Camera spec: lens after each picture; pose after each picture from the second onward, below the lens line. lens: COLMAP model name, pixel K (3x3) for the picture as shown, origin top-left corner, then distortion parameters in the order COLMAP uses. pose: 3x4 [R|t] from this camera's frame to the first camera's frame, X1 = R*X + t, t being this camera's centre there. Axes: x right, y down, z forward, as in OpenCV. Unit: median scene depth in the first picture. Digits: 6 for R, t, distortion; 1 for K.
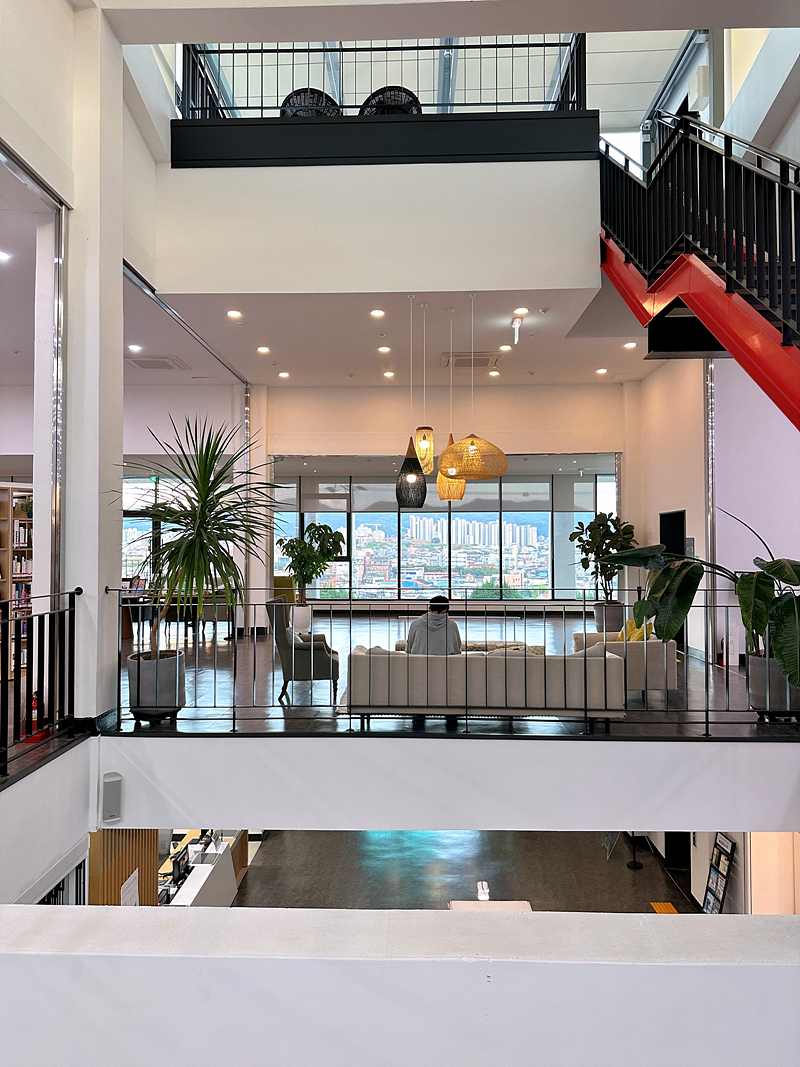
lens RADIAL K [[752.1, 0, 396.2], [0, 752.1, 530.8], [0, 0, 1]] dist [0.006555, 0.000675]
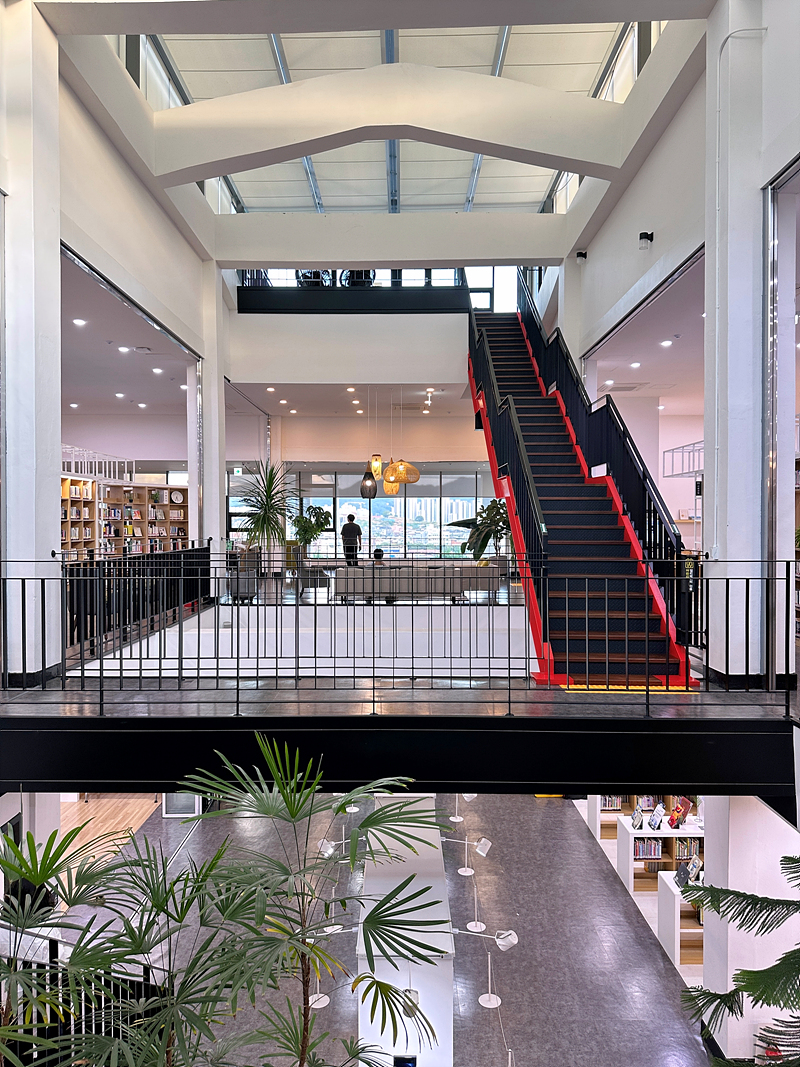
lens RADIAL K [[752.1, 0, 402.5], [0, 752.1, 532.7], [0, 0, 1]] dist [0.006555, 0.000675]
pose [[0.999582, 0.001059, 0.028893, 0.032241], [-0.001969, 0.999502, 0.031495, -0.003238], [-0.028846, -0.031539, 0.999086, -0.557081]]
